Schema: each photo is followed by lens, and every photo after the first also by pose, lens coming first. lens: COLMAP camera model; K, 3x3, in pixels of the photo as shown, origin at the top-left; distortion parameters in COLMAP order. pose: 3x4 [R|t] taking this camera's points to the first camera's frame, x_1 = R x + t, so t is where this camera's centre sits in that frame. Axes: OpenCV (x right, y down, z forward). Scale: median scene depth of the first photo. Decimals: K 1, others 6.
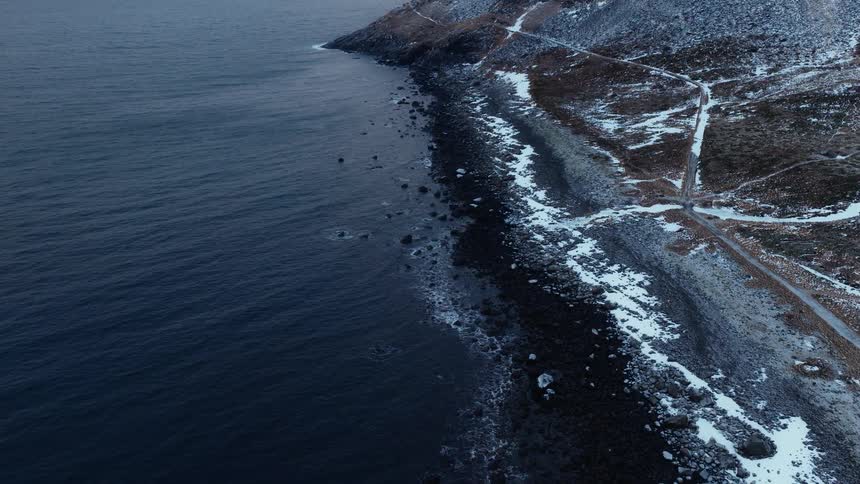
lens RADIAL K [[732.1, 0, 430.8], [0, 732.1, 245.2], [0, 0, 1]] dist [-0.015889, 0.043347]
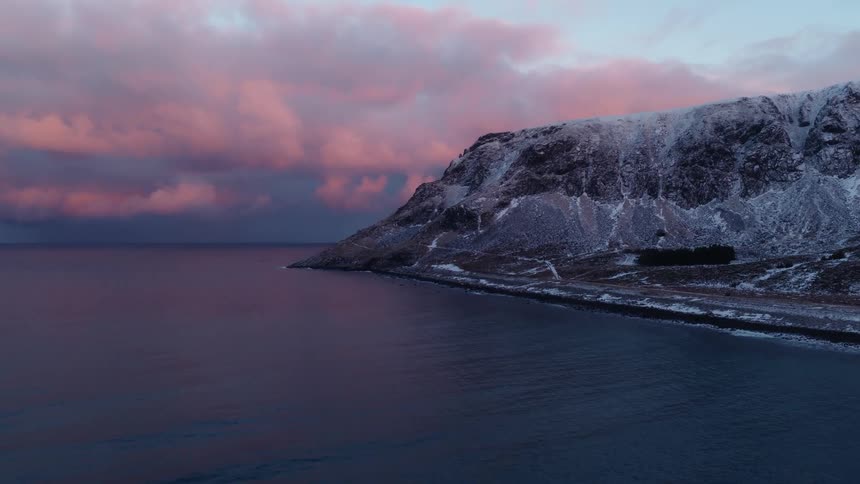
lens RADIAL K [[732.1, 0, 432.3], [0, 732.1, 243.6], [0, 0, 1]] dist [-0.015889, 0.043347]
pose [[0.965026, -0.001832, 0.262149, -0.379942], [0.094588, 0.935051, -0.341662, 0.326237], [-0.244497, 0.354509, 0.902521, -0.641161]]
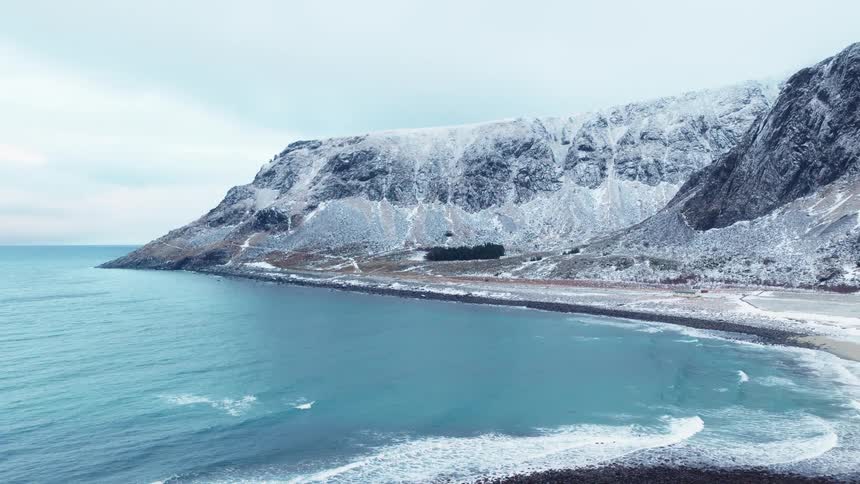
lens RADIAL K [[732.1, 0, 433.7], [0, 732.1, 240.6], [0, 0, 1]] dist [-0.015889, 0.043347]
pose [[0.864749, -0.001605, 0.502202, -0.450140], [0.182432, 0.932686, -0.311151, 0.399398], [-0.467897, 0.360685, 0.806832, -0.818316]]
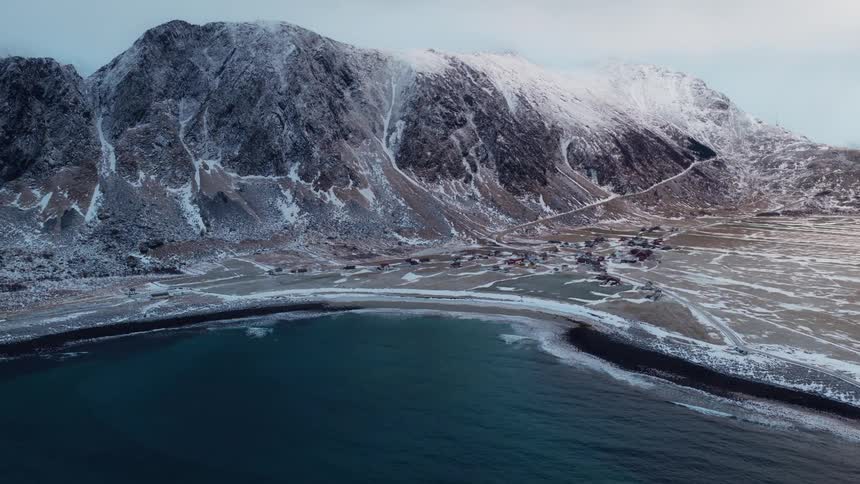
lens RADIAL K [[732.1, 0, 431.2], [0, 732.1, 240.8], [0, 0, 1]] dist [-0.015889, 0.043347]
pose [[-0.542022, -0.116046, 0.832313, -0.943997], [0.299036, 0.898959, 0.320078, -0.075836], [-0.785359, 0.422381, -0.452554, -0.089741]]
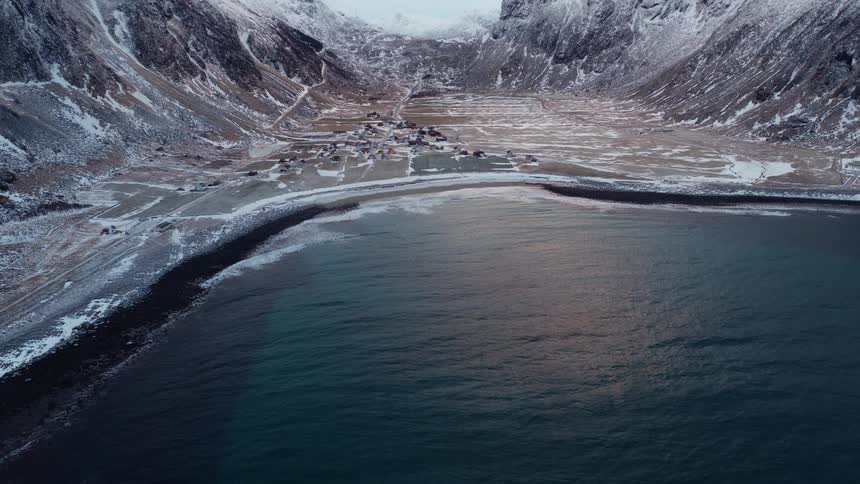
lens RADIAL K [[732.1, 0, 432.8], [0, 732.1, 242.4], [0, 0, 1]] dist [-0.015889, 0.043347]
pose [[-0.961776, -0.071603, 0.264309, -0.362835], [0.102613, 0.800642, 0.590291, -0.276653], [-0.253883, 0.594850, -0.762691, 0.423913]]
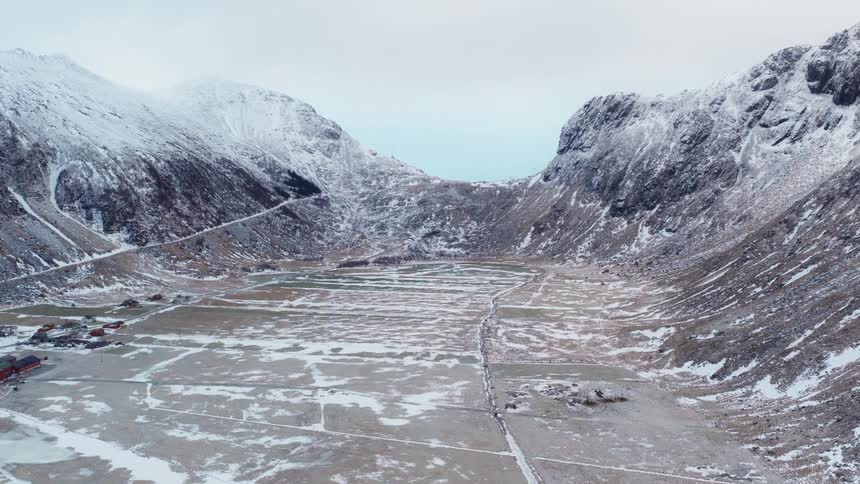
lens RADIAL K [[732.1, 0, 432.3], [0, 732.1, 244.1], [0, 0, 1]] dist [-0.015889, 0.043347]
pose [[-0.837570, -0.035074, 0.545203, -0.663253], [0.202544, 0.906888, 0.369500, 0.290603], [-0.507397, 0.419909, -0.752478, -0.879598]]
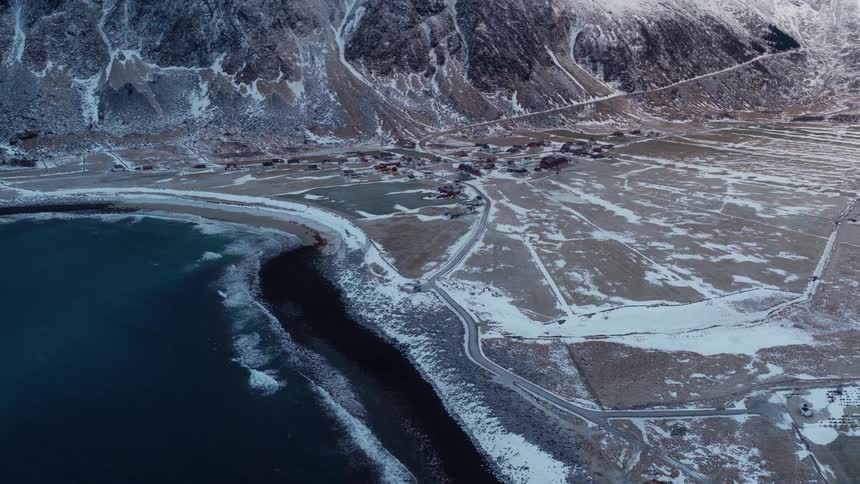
lens RADIAL K [[732.1, 0, 431.1], [0, 732.1, 242.2], [0, 0, 1]] dist [-0.015889, 0.043347]
pose [[-0.348745, -0.262577, 0.899683, -1.087590], [0.335256, 0.861481, 0.381383, 0.125446], [-0.875203, 0.434630, -0.212406, -0.611260]]
